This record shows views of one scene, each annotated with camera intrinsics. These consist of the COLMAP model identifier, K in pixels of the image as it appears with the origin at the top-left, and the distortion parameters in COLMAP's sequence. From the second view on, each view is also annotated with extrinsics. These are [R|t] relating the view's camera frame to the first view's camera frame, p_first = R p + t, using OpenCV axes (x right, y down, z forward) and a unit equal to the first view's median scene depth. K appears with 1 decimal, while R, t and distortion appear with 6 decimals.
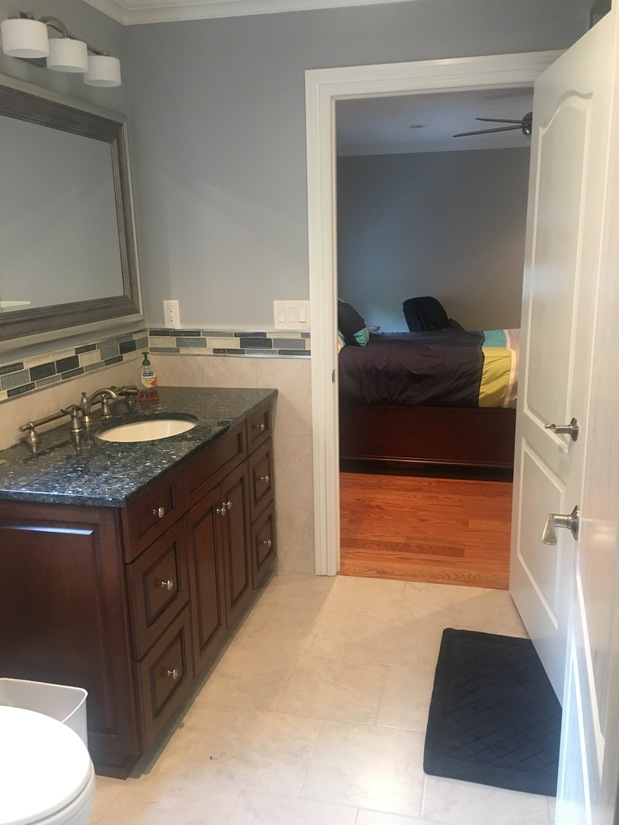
lens RADIAL K [[701.4, 0, 310.6], [0, 701.4, 412.9], [0, 0, 1]] dist [0.066117, -0.042304]
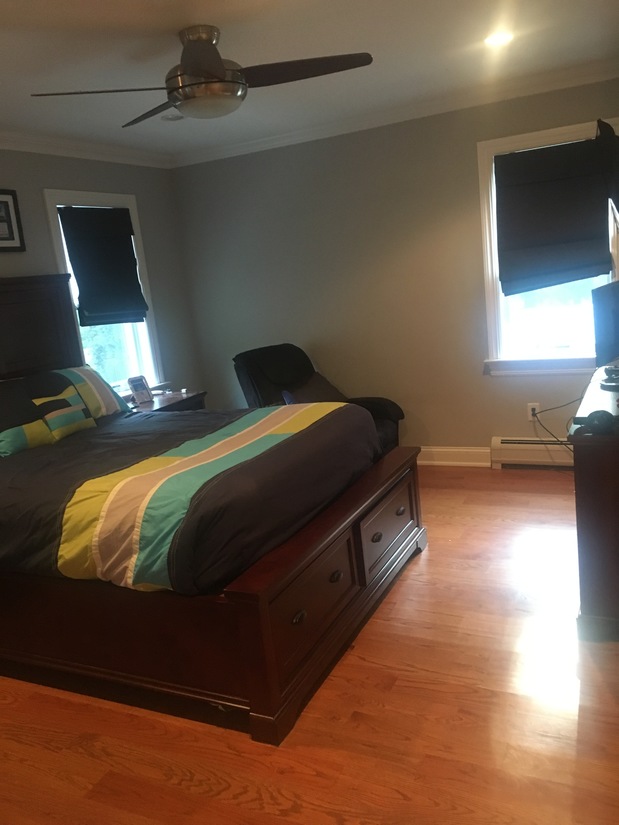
lens RADIAL K [[701.4, 0, 309.5], [0, 701.4, 412.0], [0, 0, 1]] dist [0.066117, -0.042304]
pose [[0.974801, -0.047027, -0.218061, 0.578433], [0.044254, 0.998866, -0.017586, -0.129035], [0.218640, 0.007493, 0.975777, 0.469580]]
